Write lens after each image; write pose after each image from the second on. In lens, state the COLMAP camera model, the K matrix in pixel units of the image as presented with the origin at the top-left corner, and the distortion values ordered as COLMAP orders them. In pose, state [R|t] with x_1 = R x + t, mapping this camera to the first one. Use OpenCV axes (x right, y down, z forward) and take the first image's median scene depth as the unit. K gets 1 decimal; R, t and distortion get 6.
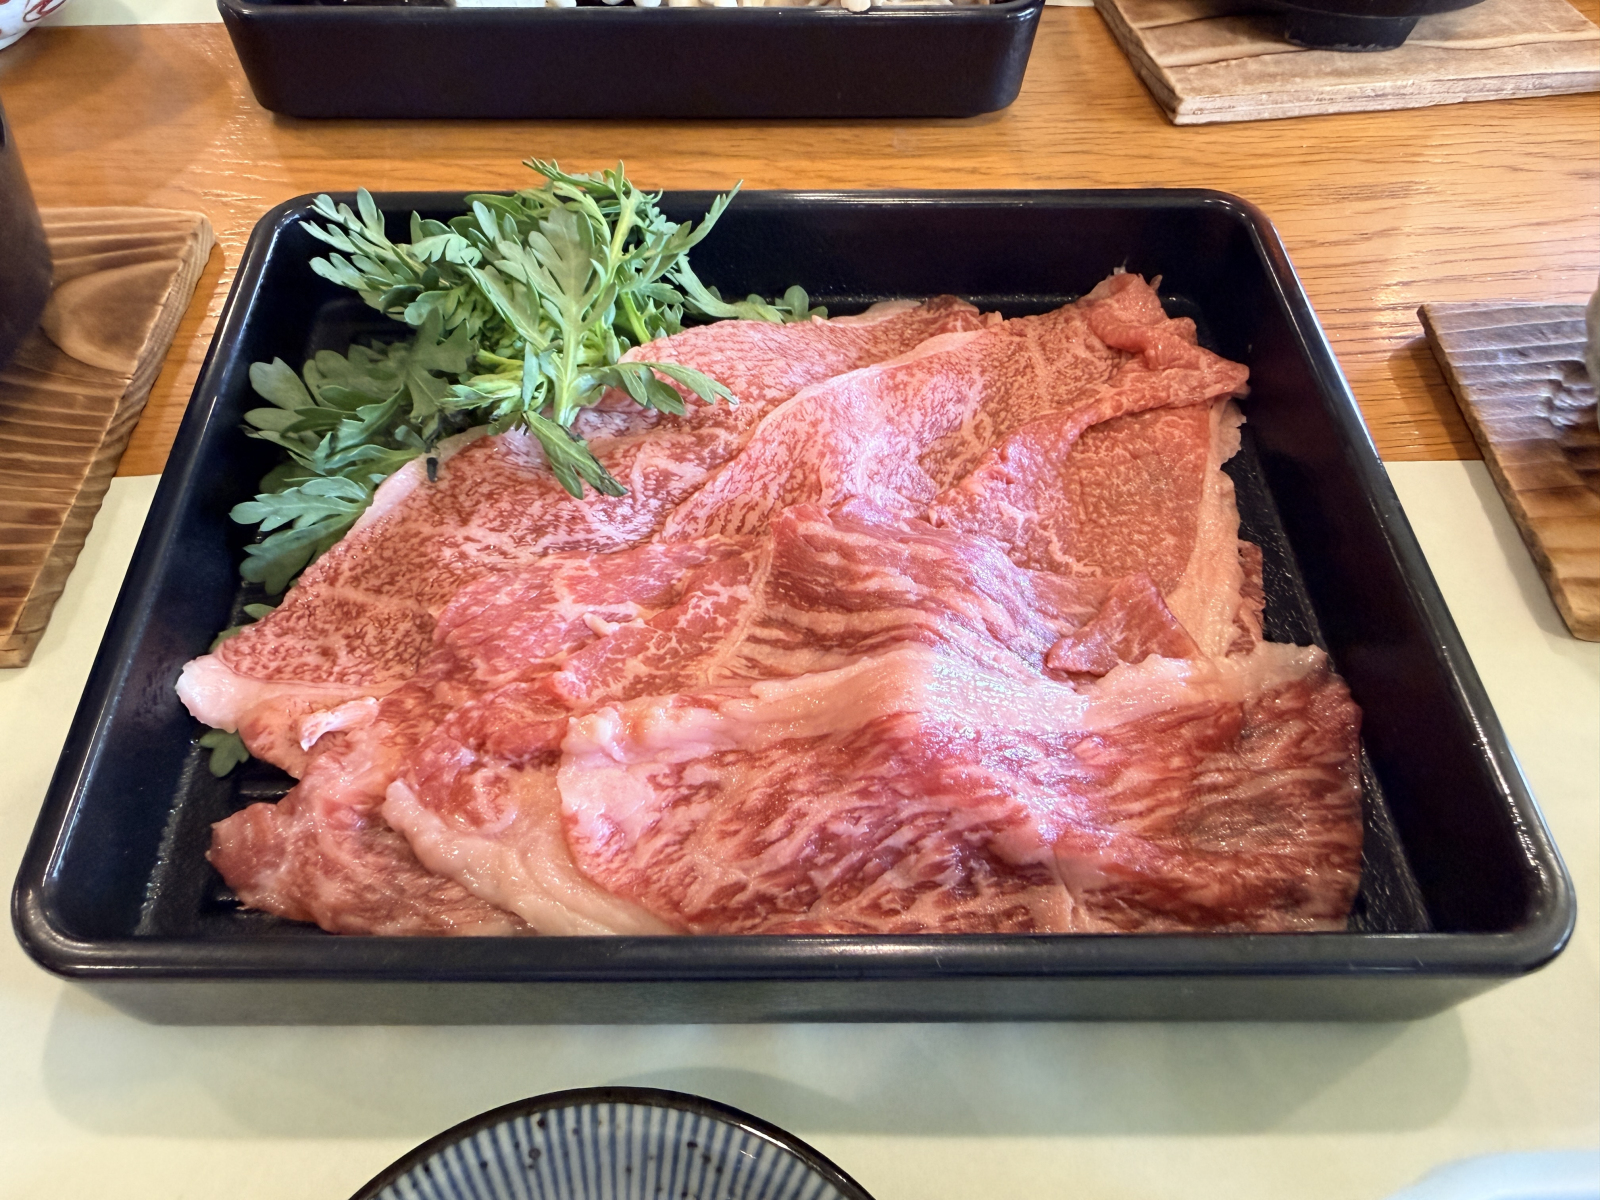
lens RADIAL K [[1138.9, 0, 790.6], [0, 1138.9, 609.6], [0, 0, 1]] dist [0.009411, -0.025092]
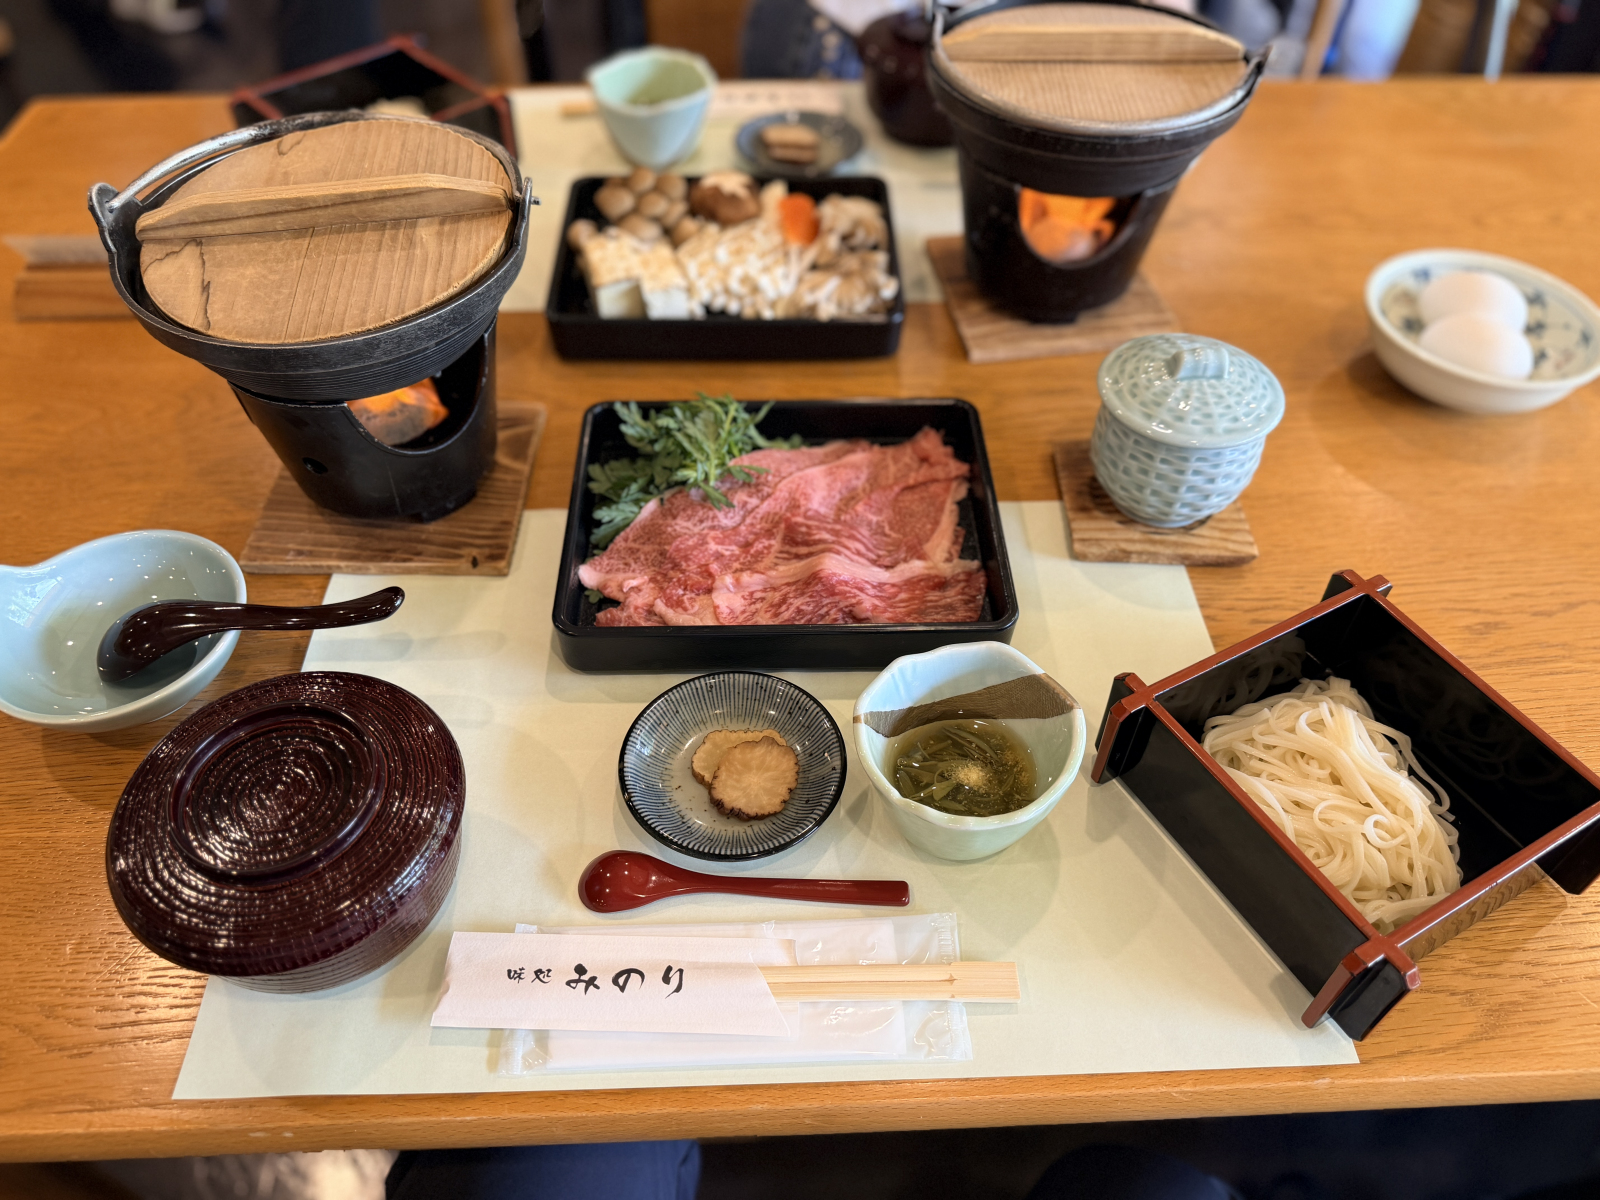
lens RADIAL K [[1161.6, 0, 802.2], [0, 1161.6, 602.9], [0, 0, 1]] dist [0.103110, -0.000661]
pose [[0.999736, -0.003950, -0.022619, 0.094744], [0.001282, 0.993157, -0.116783, 0.466908], [0.022925, 0.116723, 0.992900, -1.835636]]
